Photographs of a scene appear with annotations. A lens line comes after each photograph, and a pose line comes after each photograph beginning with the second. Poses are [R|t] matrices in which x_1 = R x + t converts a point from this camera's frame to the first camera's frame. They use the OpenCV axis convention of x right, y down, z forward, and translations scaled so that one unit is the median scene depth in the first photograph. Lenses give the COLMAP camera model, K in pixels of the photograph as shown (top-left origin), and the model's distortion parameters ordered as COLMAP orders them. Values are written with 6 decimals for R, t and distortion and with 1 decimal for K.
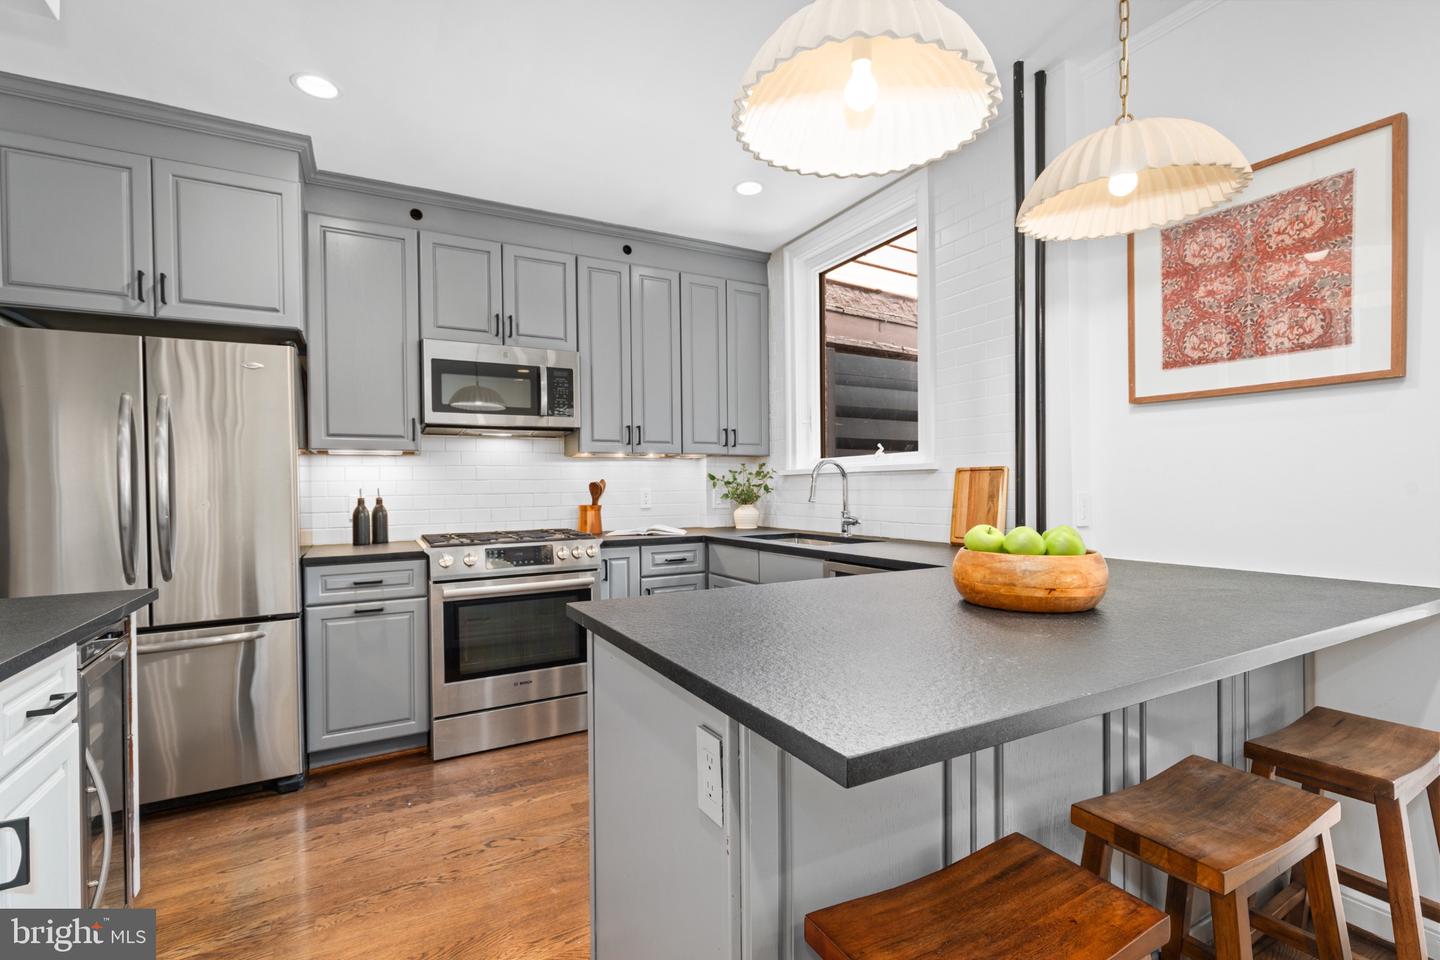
lens RADIAL K [[644.8, 0, 713.6], [0, 644.8, 489.2], [0, 0, 1]] dist [0.004116, -0.000103]
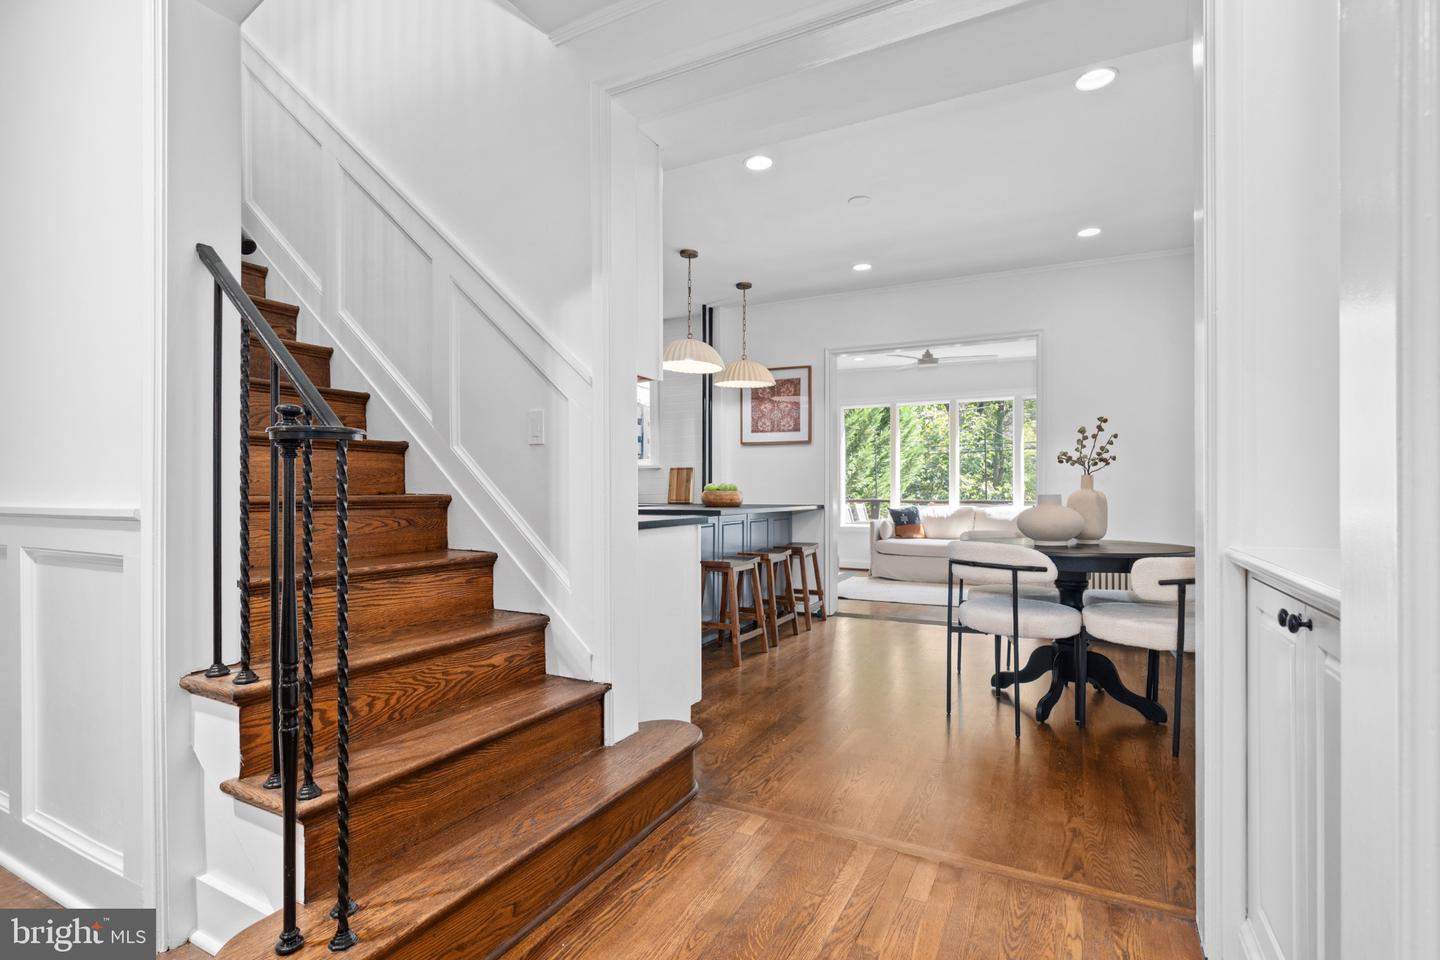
lens RADIAL K [[679.4, 0, 717.0], [0, 679.4, 487.4], [0, 0, 1]] dist [-0.001432, -0.000261]
pose [[0.828535, 0.011127, 0.559827, -0.663180], [-0.003789, 0.999891, -0.014267, 0.055694], [-0.559925, 0.009700, 0.828487, -0.833445]]
